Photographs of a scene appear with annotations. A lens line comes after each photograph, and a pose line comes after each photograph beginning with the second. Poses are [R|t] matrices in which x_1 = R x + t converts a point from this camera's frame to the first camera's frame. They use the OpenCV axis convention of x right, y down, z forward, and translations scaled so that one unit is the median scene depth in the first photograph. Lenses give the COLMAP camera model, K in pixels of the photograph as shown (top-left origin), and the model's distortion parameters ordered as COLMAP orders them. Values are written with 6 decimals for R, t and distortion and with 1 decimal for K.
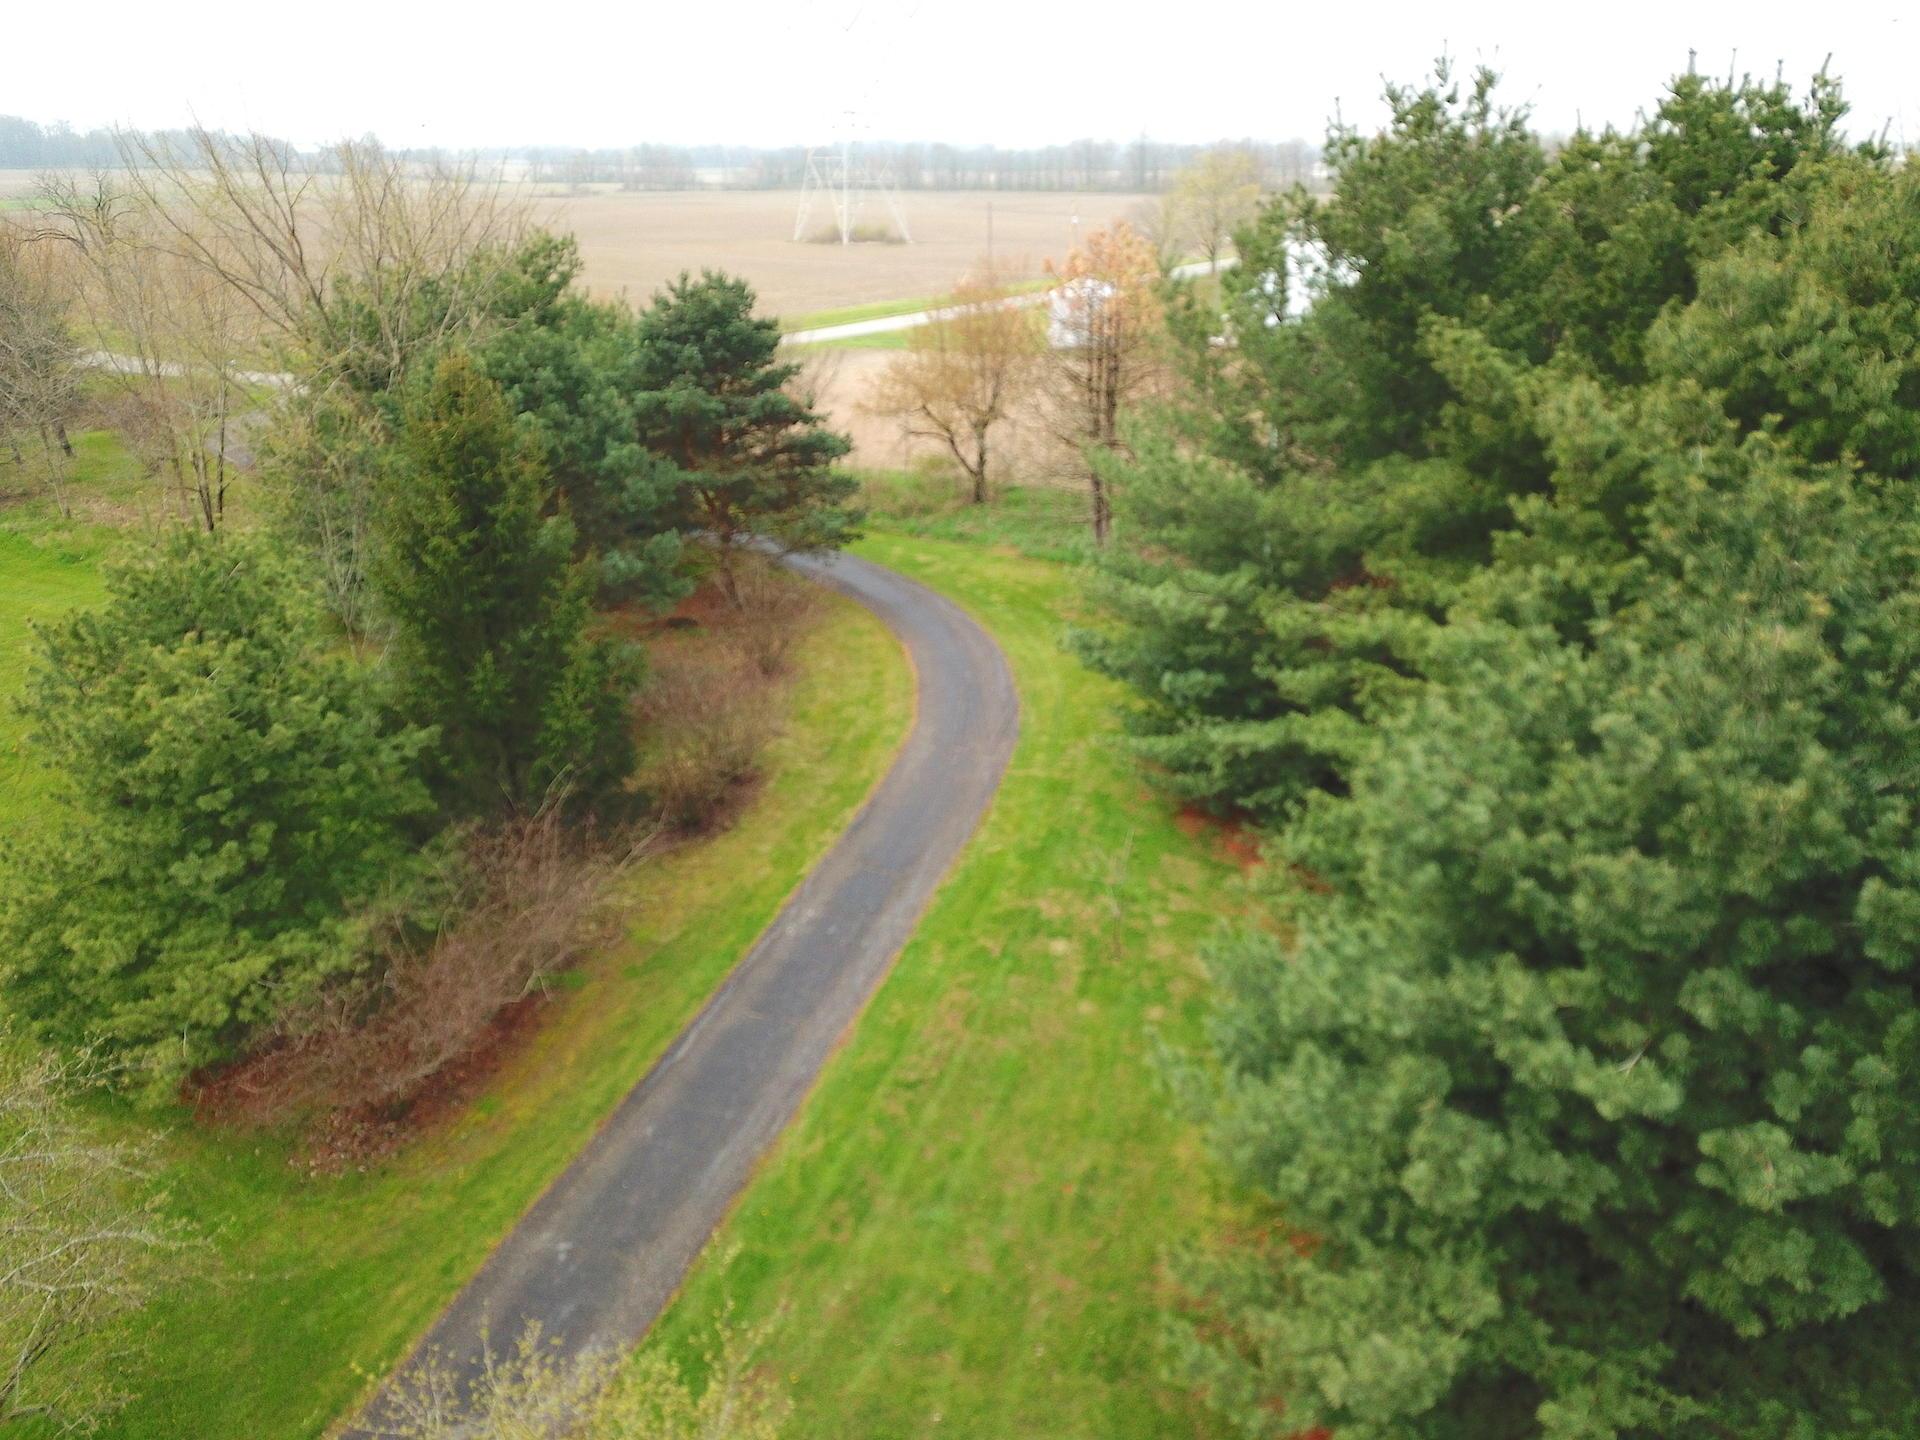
lens RADIAL K [[1457.8, 0, 953.0], [0, 1457.8, 717.0], [0, 0, 1]] dist [0.019252, -0.013088]
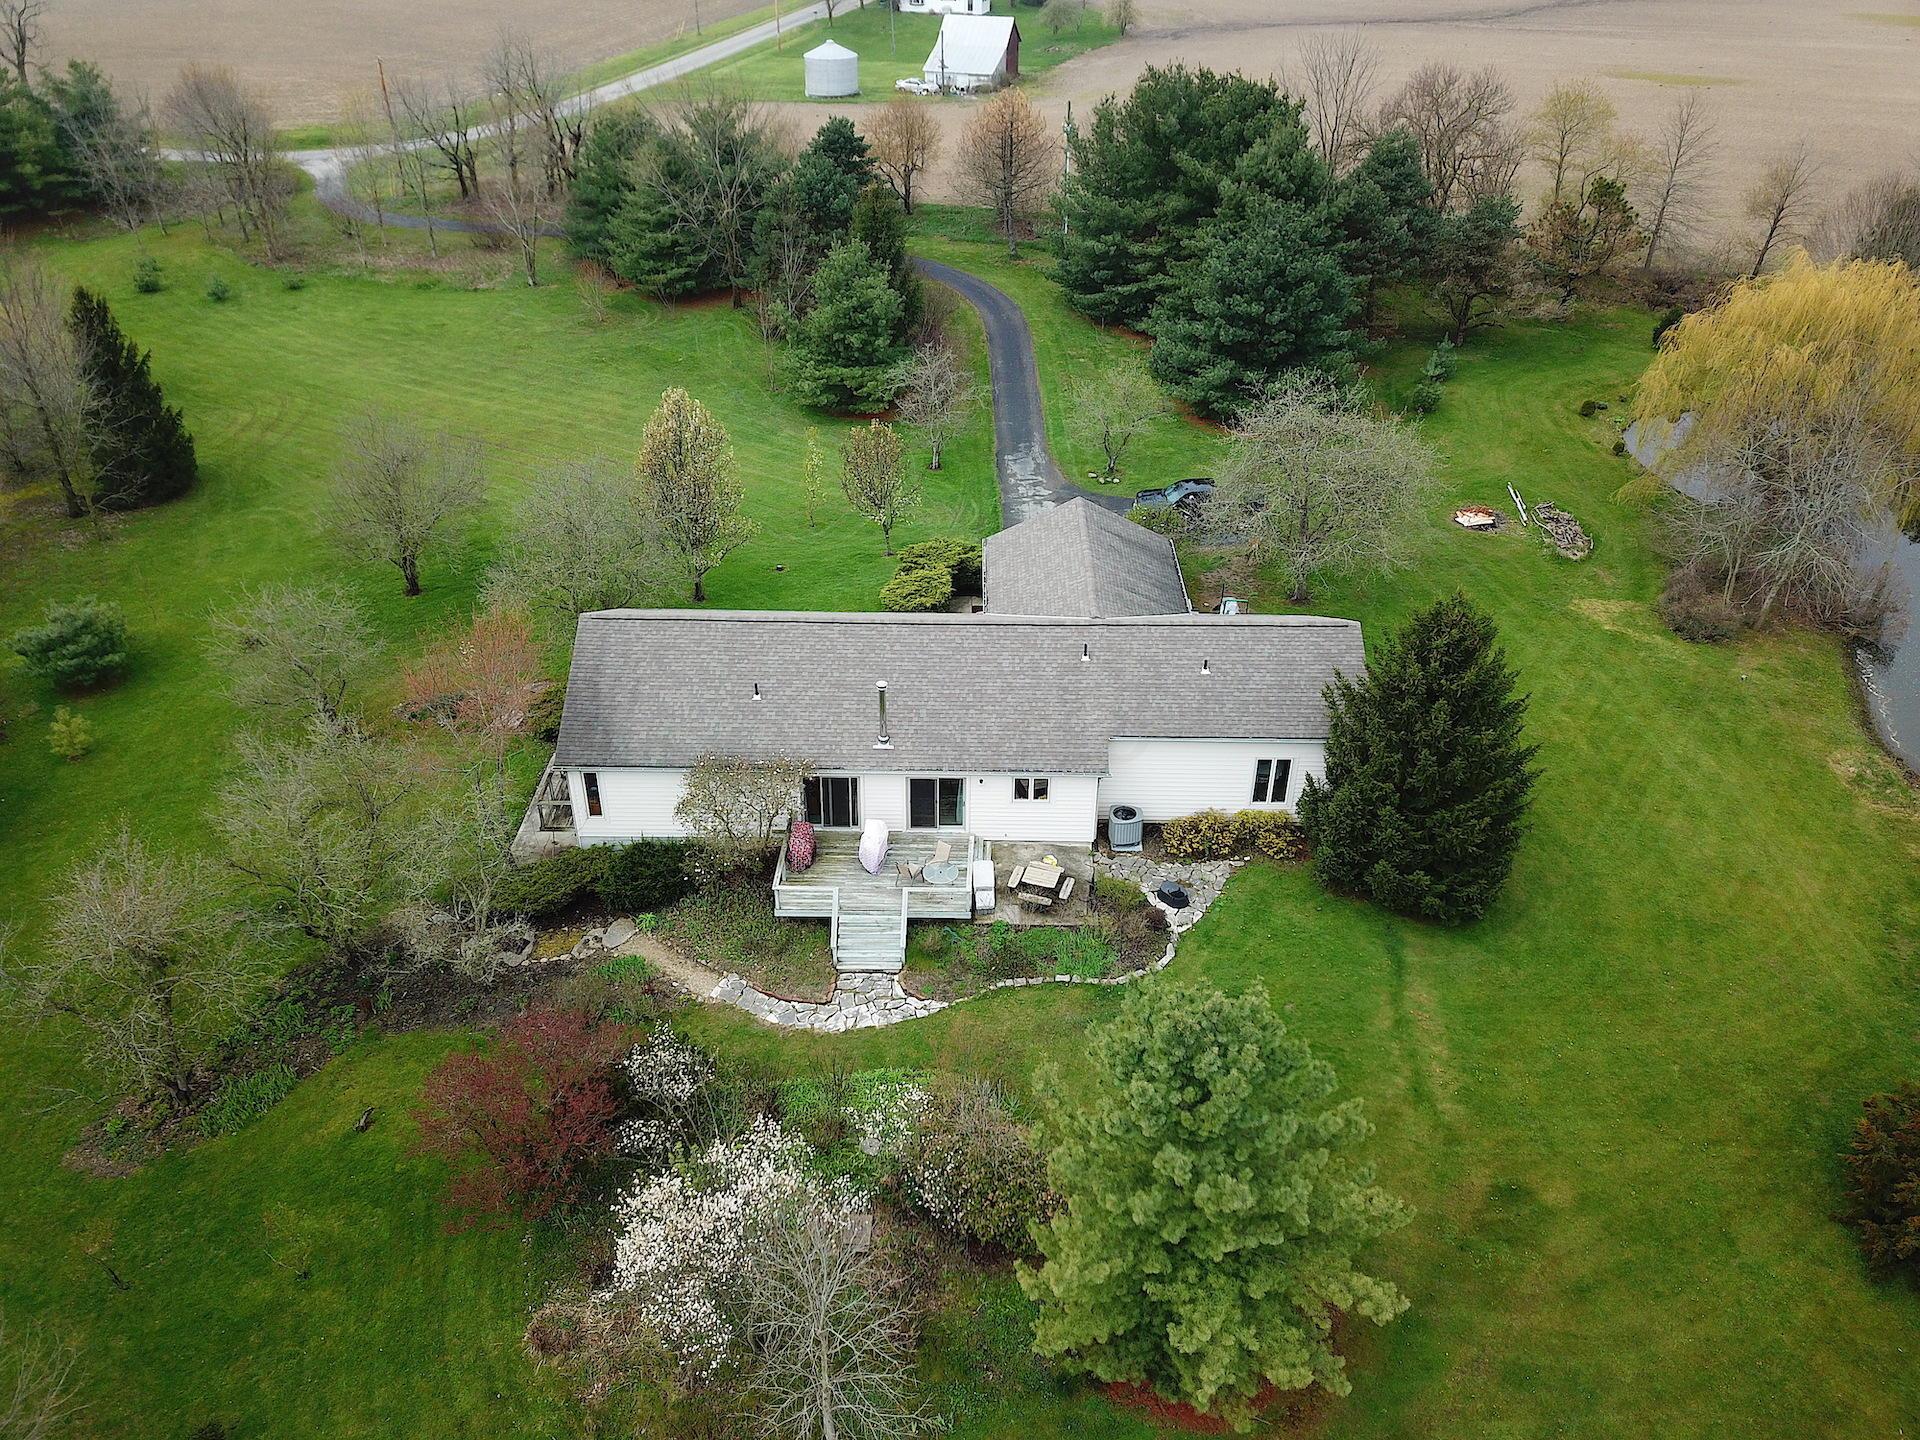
lens RADIAL K [[1457.8, 0, 953.0], [0, 1457.8, 717.0], [0, 0, 1]] dist [0.019252, -0.013088]
pose [[0.950517, -0.176198, 0.255873, -1.196449], [0.120460, 0.968207, 0.219238, 0.184040], [-0.286367, -0.177568, 0.941522, -2.160529]]
